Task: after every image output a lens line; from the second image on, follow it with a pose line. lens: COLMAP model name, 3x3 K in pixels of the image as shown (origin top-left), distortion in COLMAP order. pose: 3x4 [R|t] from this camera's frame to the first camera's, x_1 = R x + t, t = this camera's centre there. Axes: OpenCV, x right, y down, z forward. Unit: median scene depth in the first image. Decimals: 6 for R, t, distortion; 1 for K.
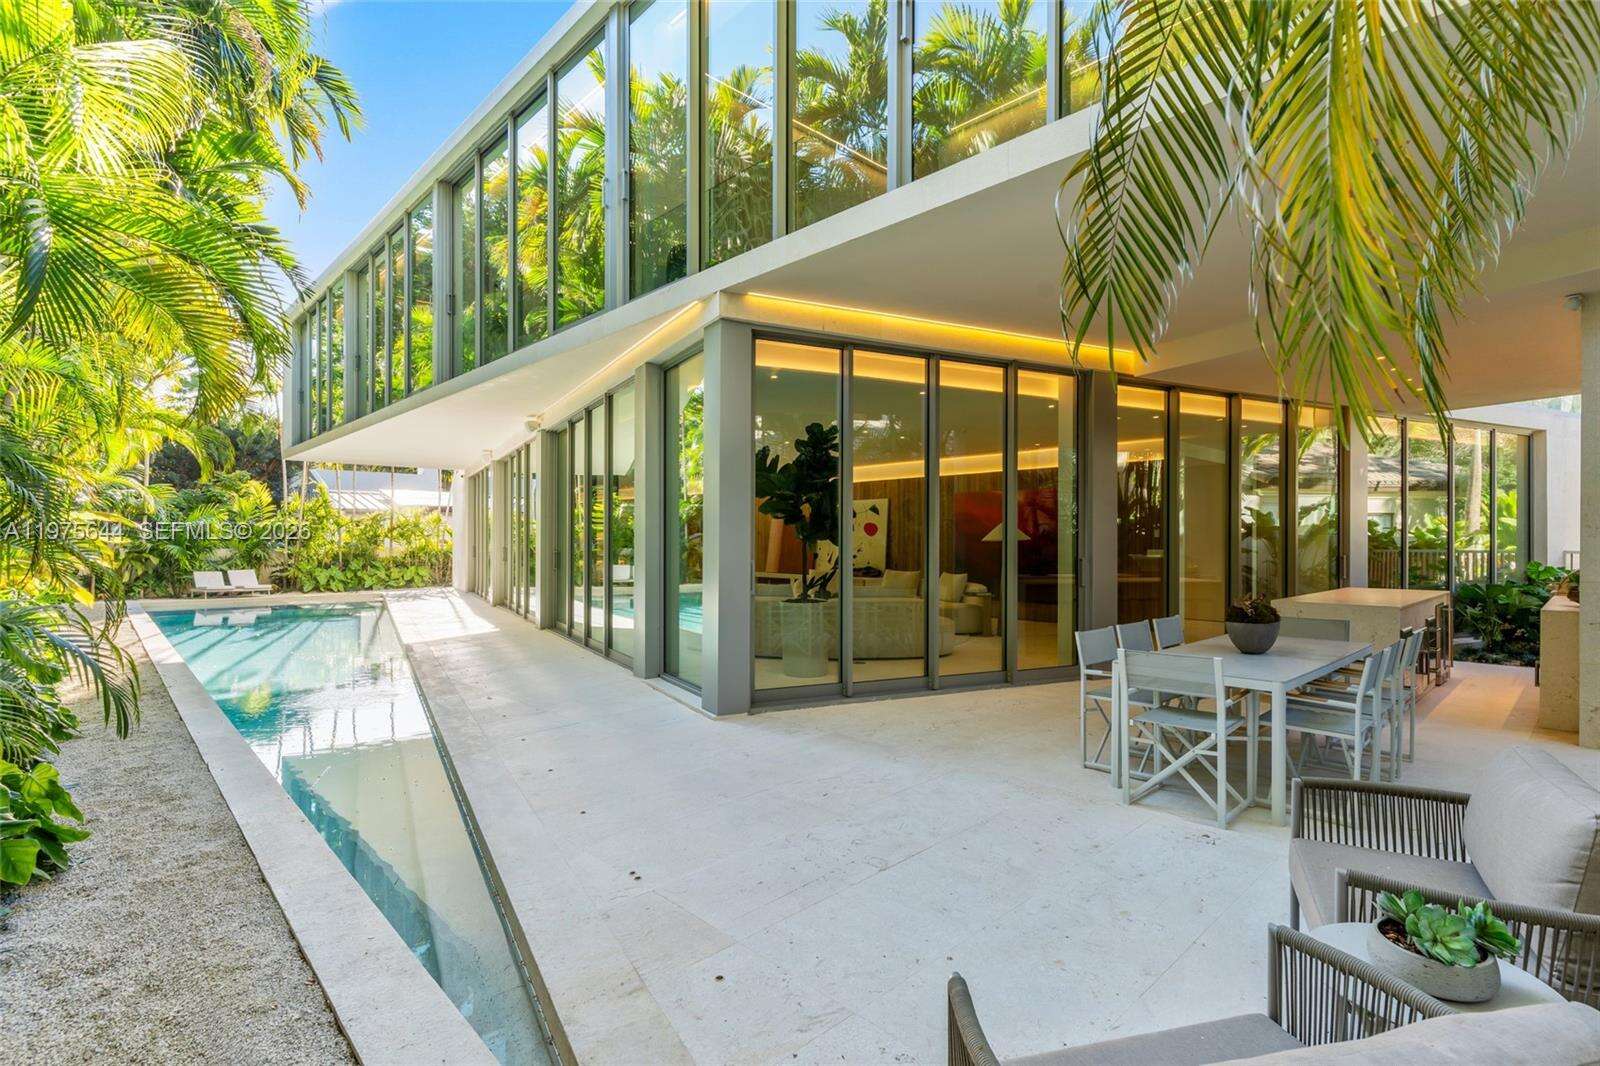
lens RADIAL K [[770.1, 0, 803.7], [0, 770.1, 526.2], [0, 0, 1]] dist [0.004616, 0.001660]
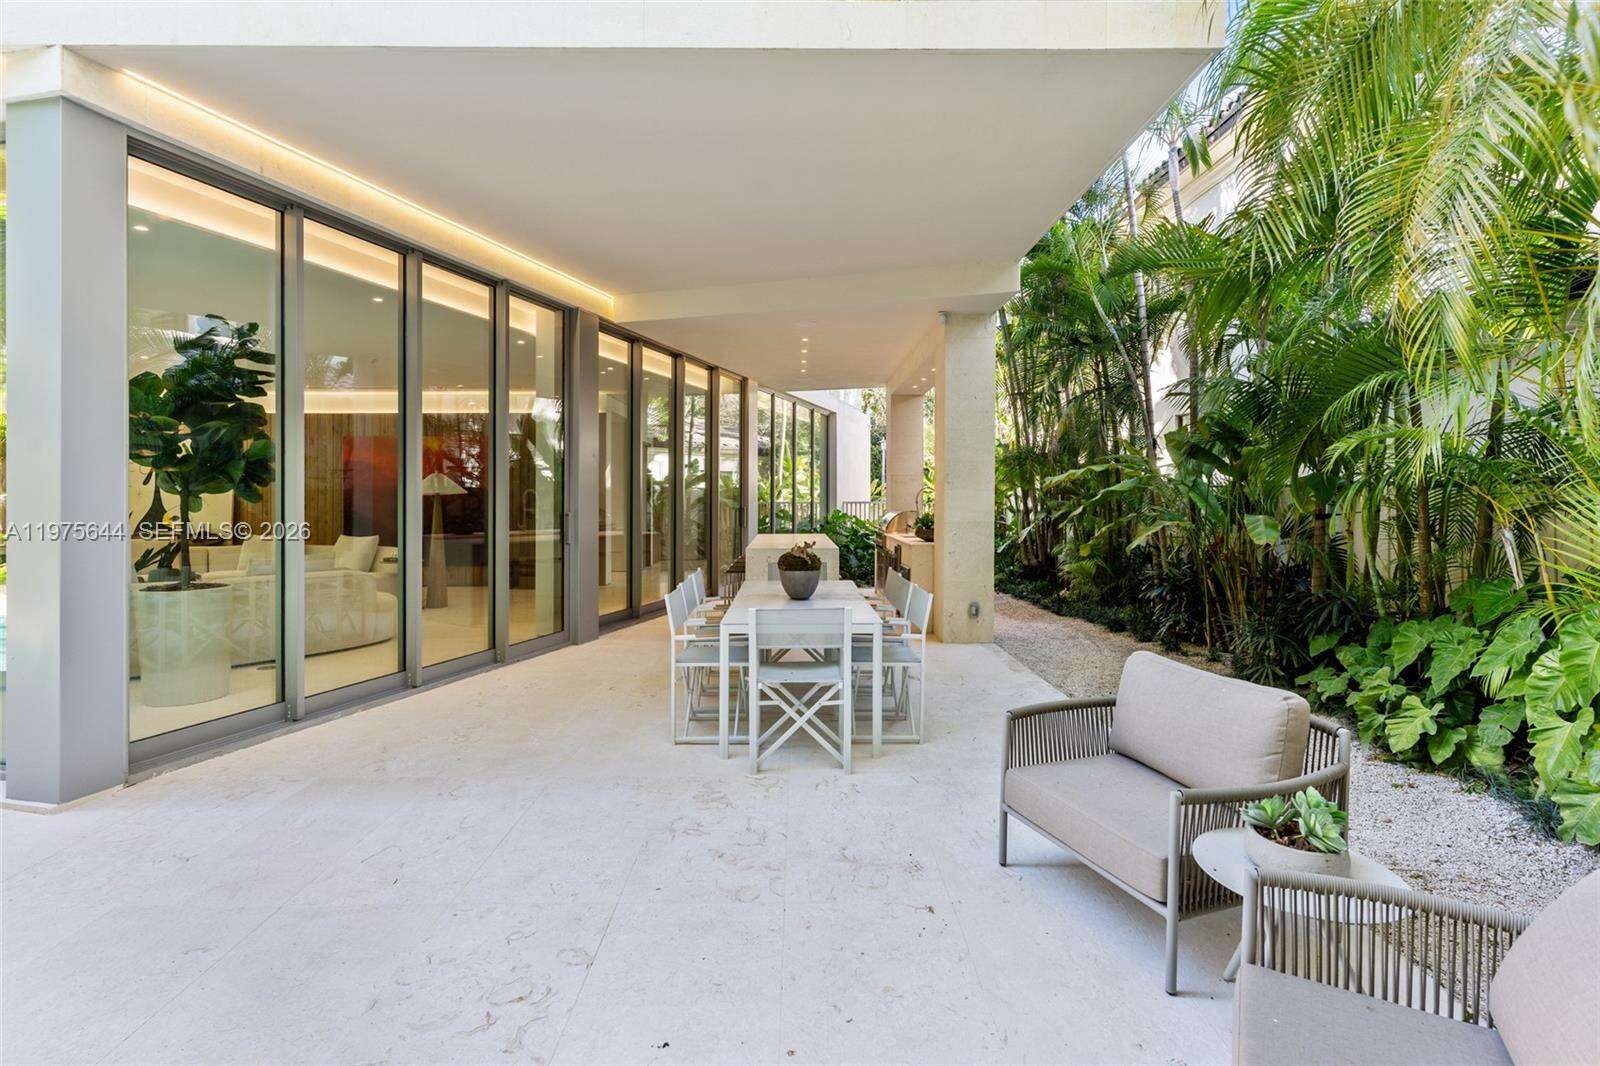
lens RADIAL K [[767.7, 0, 799.1], [0, 767.7, 512.9], [0, 0, 1]] dist [0.046302, -0.025862]
pose [[0.691396, -0.021605, 0.722153, -0.126976], [-0.009826, 0.999179, 0.039300, 0.001453], [-0.722409, -0.034267, 0.690617, 0.180439]]
